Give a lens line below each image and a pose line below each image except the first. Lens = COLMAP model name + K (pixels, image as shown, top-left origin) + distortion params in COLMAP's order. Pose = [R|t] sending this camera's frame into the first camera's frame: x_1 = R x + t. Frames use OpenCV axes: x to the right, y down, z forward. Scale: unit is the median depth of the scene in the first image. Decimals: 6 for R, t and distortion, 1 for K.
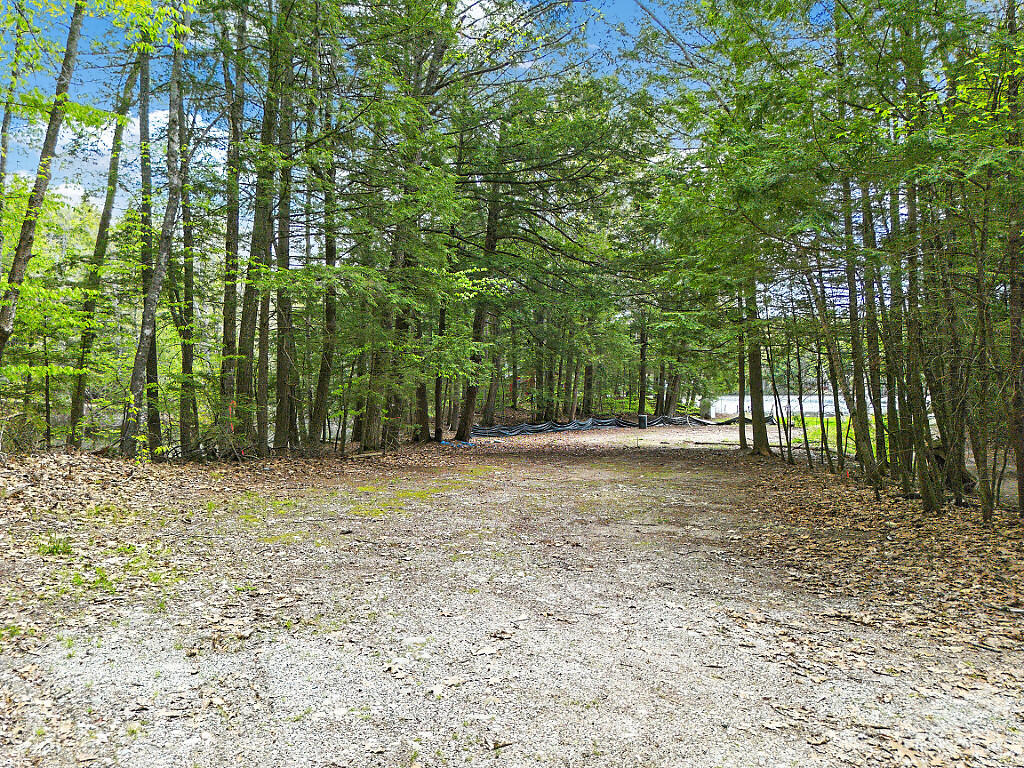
lens RADIAL K [[700.0, 0, 491.3], [0, 700.0, 382.5], [0, 0, 1]] dist [-0.003988, -0.001115]
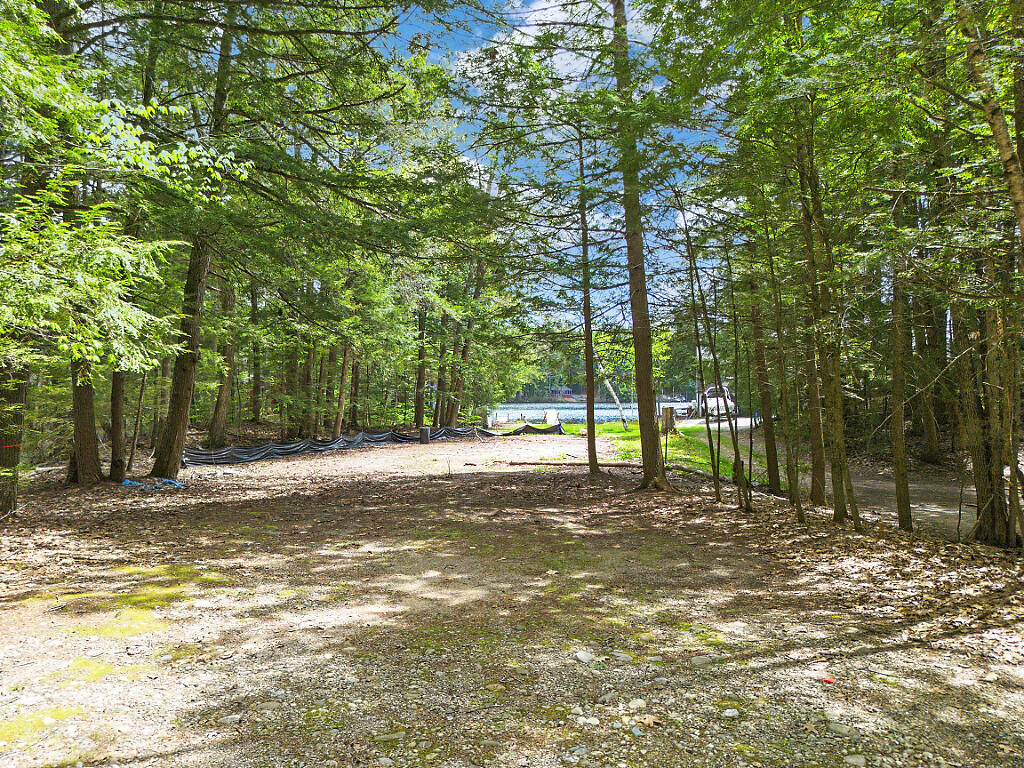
lens RADIAL K [[725.4, 0, 515.9], [0, 725.4, 386.0], [0, 0, 1]] dist [0.006762, 0.000669]
pose [[0.929845, -0.001602, 0.367947, 0.008194], [0.004687, 0.999961, -0.007490, 0.007604], [-0.367921, 0.008689, 0.929817, 0.238602]]
